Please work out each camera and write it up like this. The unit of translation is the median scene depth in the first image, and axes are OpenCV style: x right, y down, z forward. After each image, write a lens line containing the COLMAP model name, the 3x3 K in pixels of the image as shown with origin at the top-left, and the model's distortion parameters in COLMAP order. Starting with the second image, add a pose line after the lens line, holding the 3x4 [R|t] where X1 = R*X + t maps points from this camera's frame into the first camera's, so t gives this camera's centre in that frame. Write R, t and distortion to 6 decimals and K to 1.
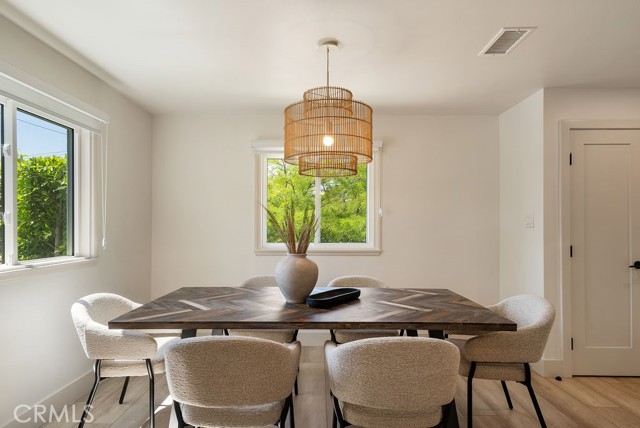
lens RADIAL K [[382.5, 0, 319.9], [0, 382.5, 223.9], [0, 0, 1]] dist [-0.000908, -0.000439]
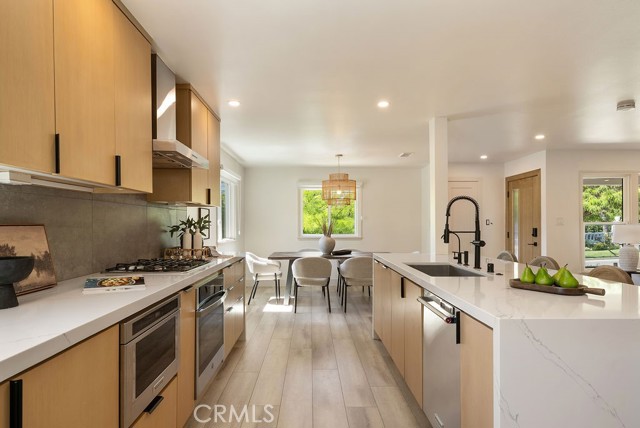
lens RADIAL K [[382.5, 0, 319.9], [0, 382.5, 223.9], [0, 0, 1]] dist [-0.000908, -0.000439]
pose [[0.999675, -0.000946, 0.025489, -0.157970], [0.000808, 0.999985, 0.005427, -0.017386], [-0.025494, -0.005405, 0.999660, -1.448937]]
